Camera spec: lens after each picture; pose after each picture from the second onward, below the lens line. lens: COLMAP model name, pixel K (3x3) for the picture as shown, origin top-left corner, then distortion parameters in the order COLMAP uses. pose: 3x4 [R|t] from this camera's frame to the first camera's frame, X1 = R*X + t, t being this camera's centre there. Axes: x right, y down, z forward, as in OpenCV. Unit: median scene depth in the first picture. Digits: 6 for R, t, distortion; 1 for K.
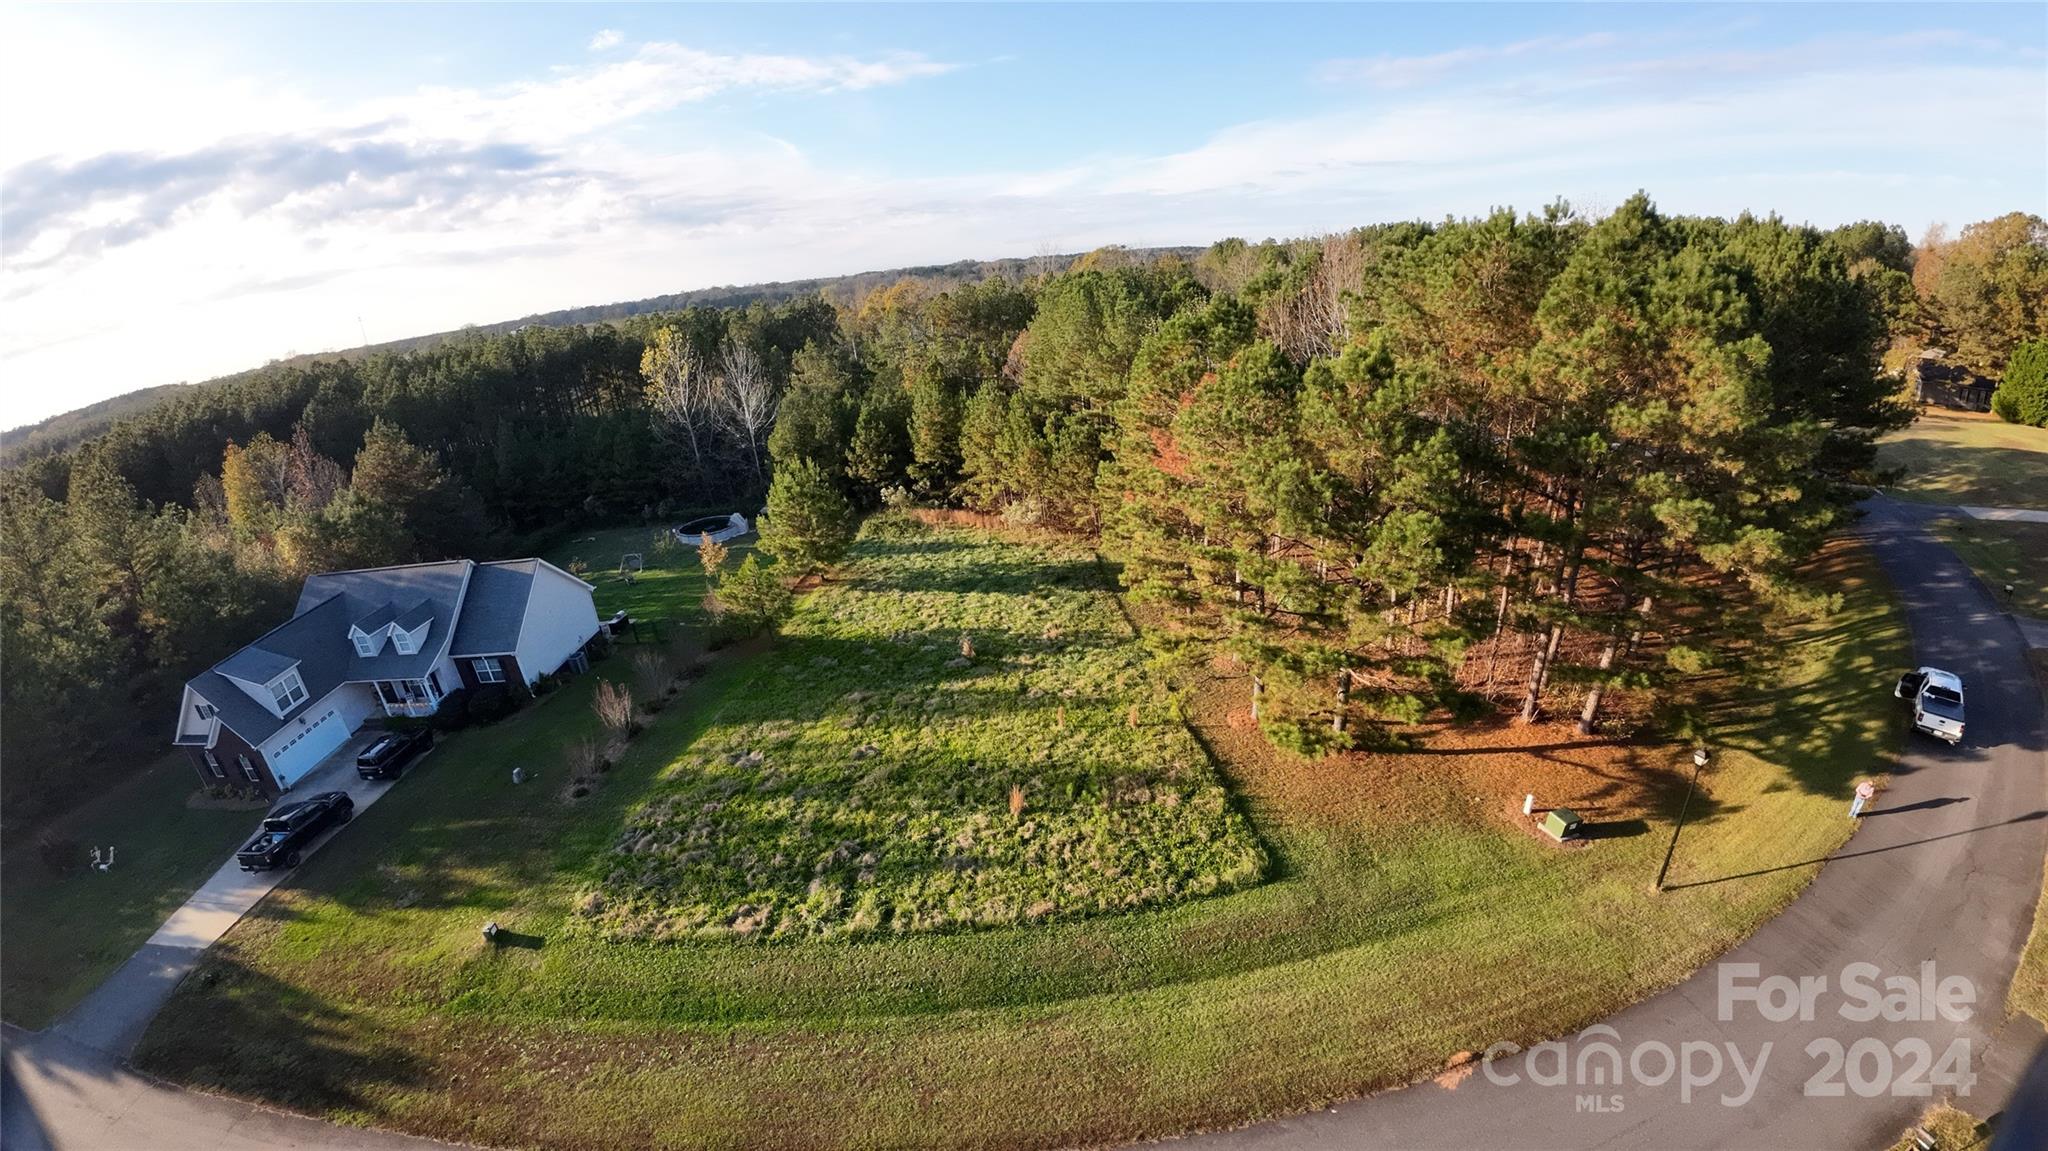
lens RADIAL K [[745.3, 0, 1021.7], [0, 745.3, 580.0], [0, 0, 1]] dist [-0.108930, 0.005842]
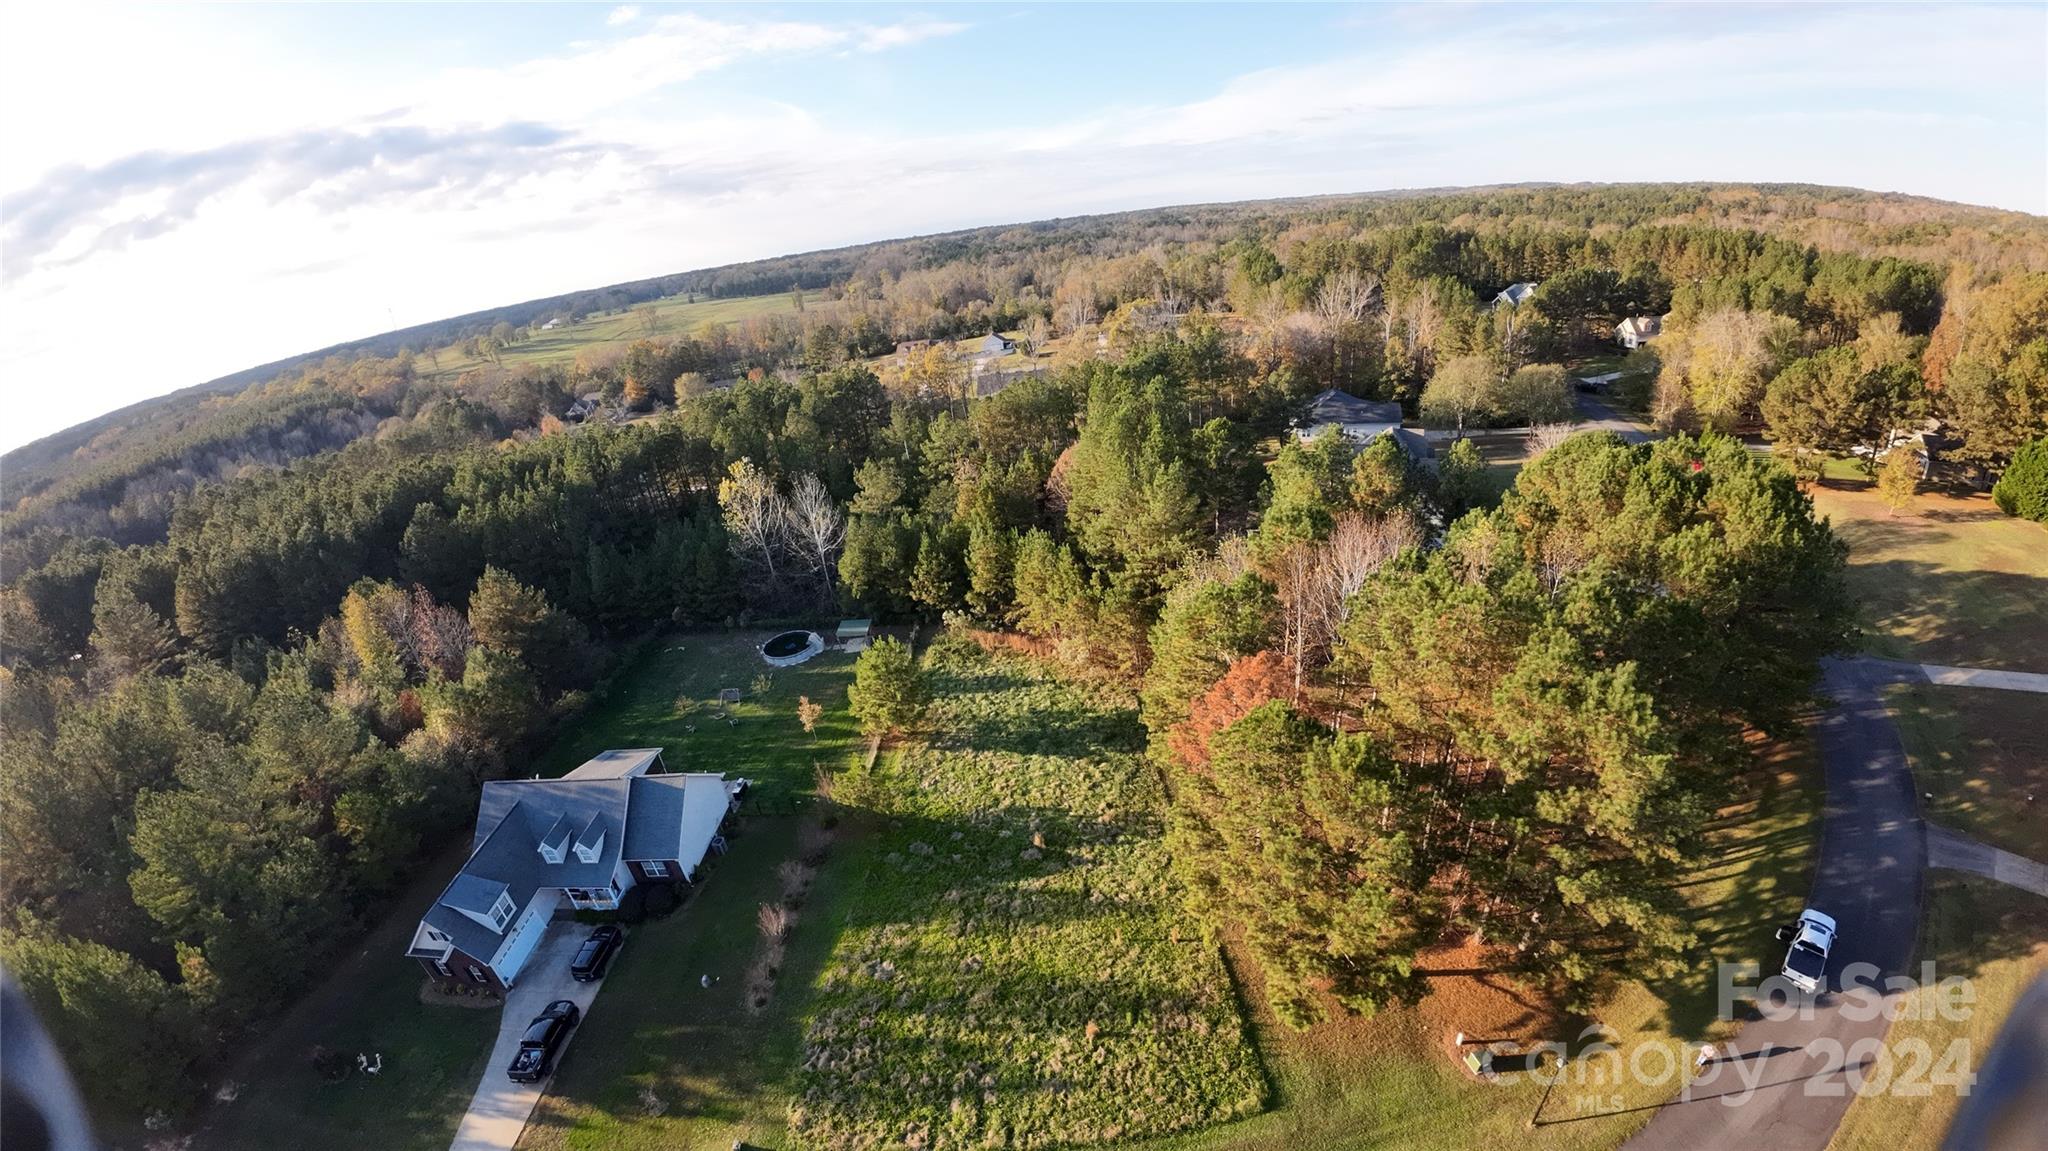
lens RADIAL K [[745.3, 0, 1021.7], [0, 745.3, 575.3], [0, 0, 1]] dist [-0.108930, 0.005842]
pose [[0.999112, -0.017242, -0.038457, -0.053500], [0.019066, 0.998685, 0.047594, -0.469614], [0.037586, -0.048285, 0.998126, -0.230844]]
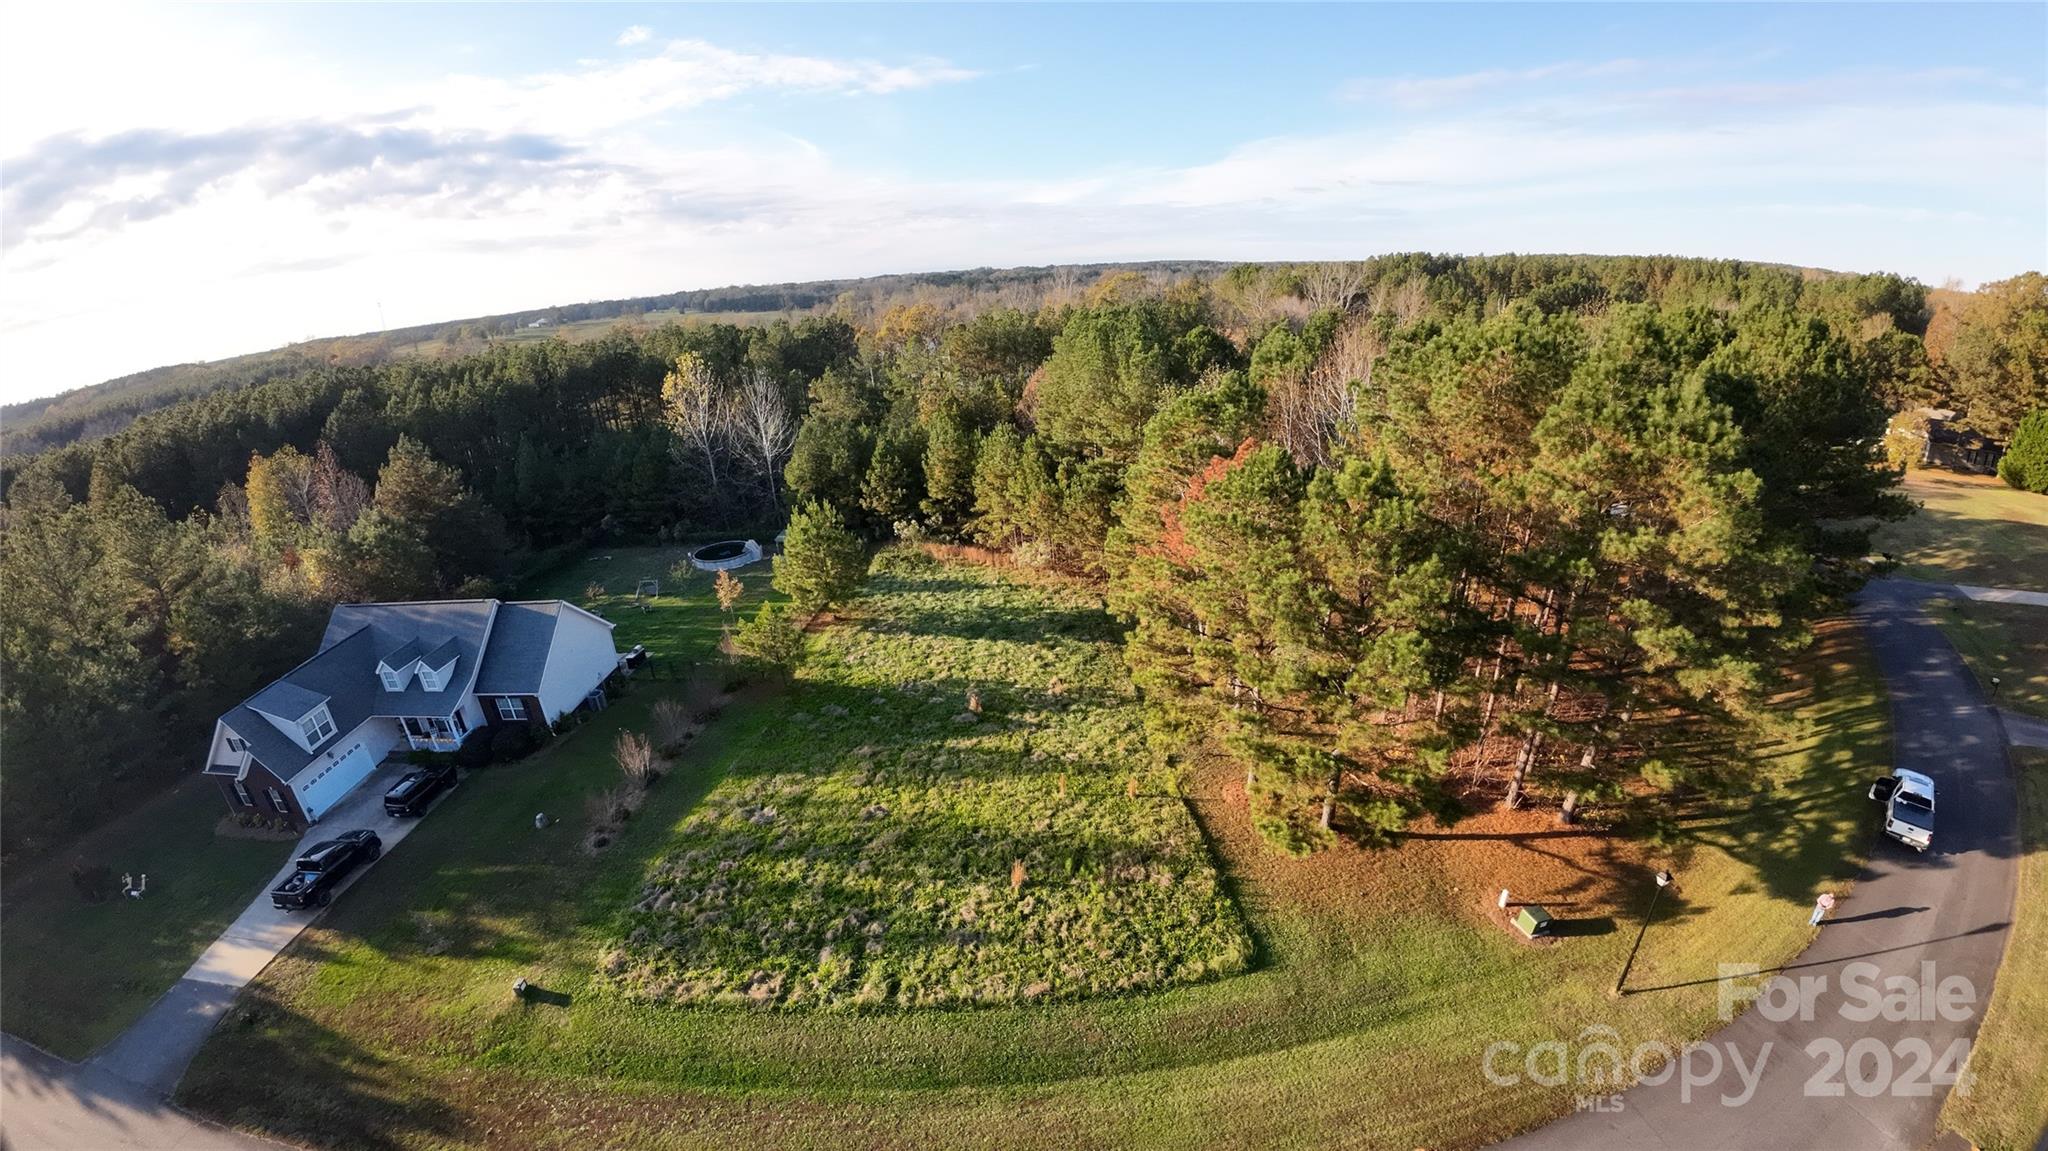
lens RADIAL K [[745.3, 0, 1022.3], [0, 745.3, 578.4], [0, 0, 1]] dist [-0.108930, 0.005842]
pose [[0.999320, 0.036104, -0.007431, -0.006088], [-0.036175, 0.999299, -0.009602, -0.085759], [0.007079, 0.009864, 0.999926, -0.037330]]
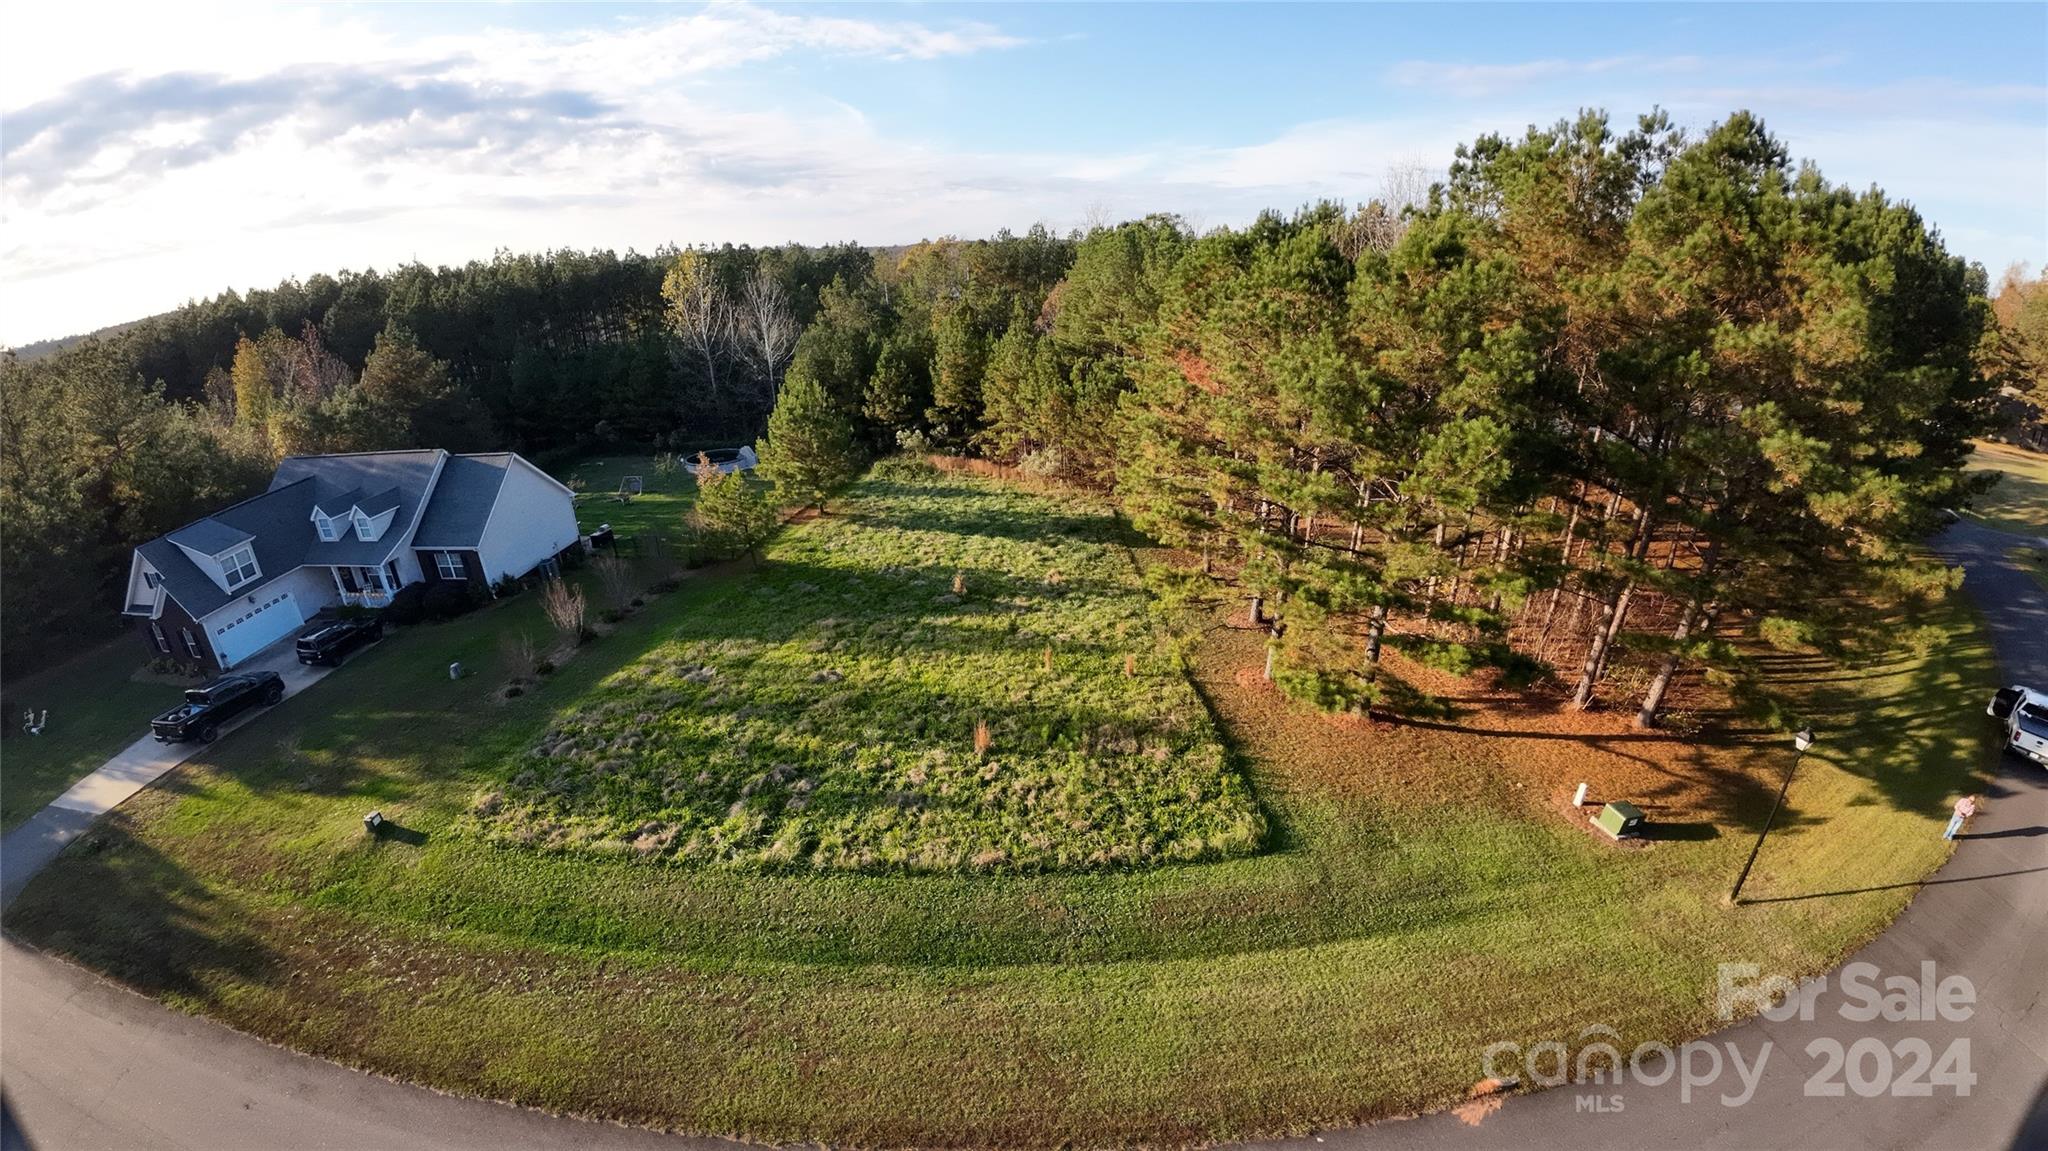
lens RADIAL K [[745.3, 0, 1022.8], [0, 745.3, 582.4], [0, 0, 1]] dist [-0.108930, 0.005842]
pose [[0.995957, 0.082947, -0.034486, 0.041909], [-0.082095, 0.996300, 0.025416, 0.068450], [0.036467, -0.022482, 0.999082, 0.101388]]
